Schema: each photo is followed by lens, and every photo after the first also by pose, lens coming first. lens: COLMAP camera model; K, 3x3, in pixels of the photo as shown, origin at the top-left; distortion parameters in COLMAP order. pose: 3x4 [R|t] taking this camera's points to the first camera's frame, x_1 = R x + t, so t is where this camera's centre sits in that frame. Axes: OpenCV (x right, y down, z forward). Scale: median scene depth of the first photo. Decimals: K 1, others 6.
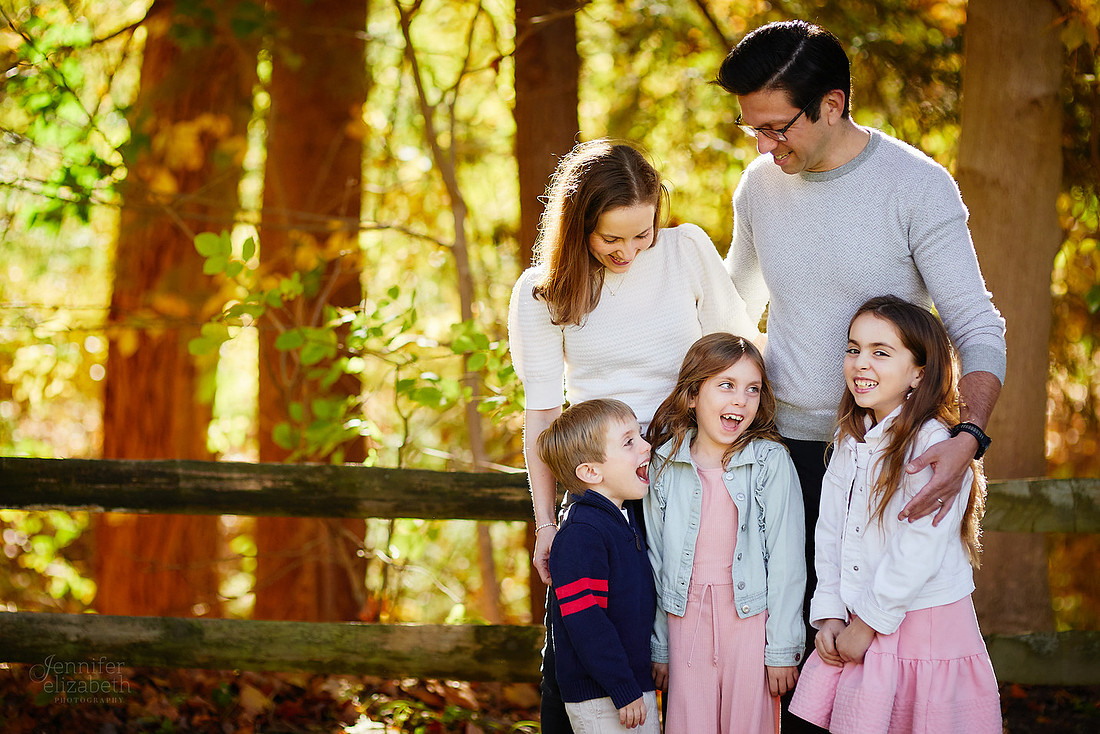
lens RADIAL K [[2630.2, 0, 550.0], [0, 2630.2, 367.0], [0, 0, 1]] dist [0.037198, 0.417511]
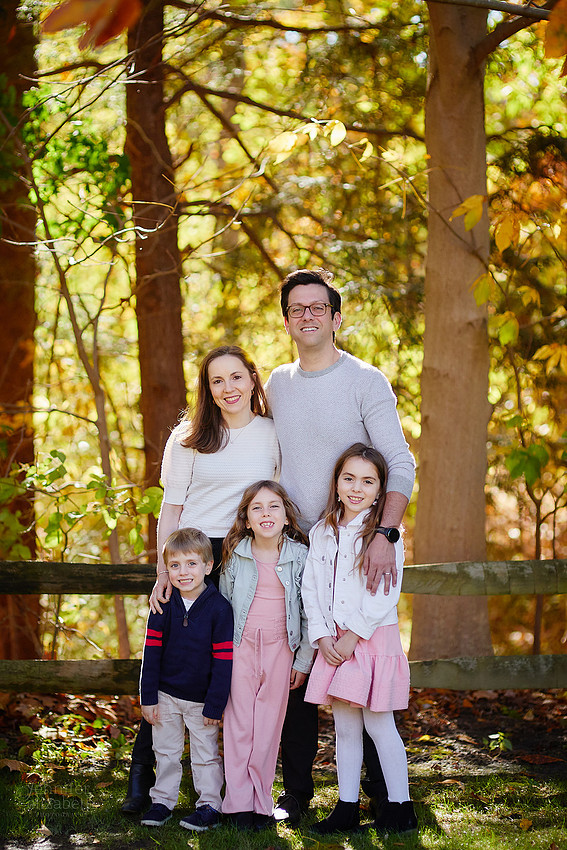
lens RADIAL K [[2032.4, 0, 283.5], [0, 2032.4, 425.0], [0, 0, 1]] dist [0.037198, 0.417511]
pose [[0.998366, -0.018030, 0.054226, 0.008745], [0.020177, 0.999023, -0.039309, 0.004791], [-0.053464, 0.040339, 0.997755, -0.213275]]
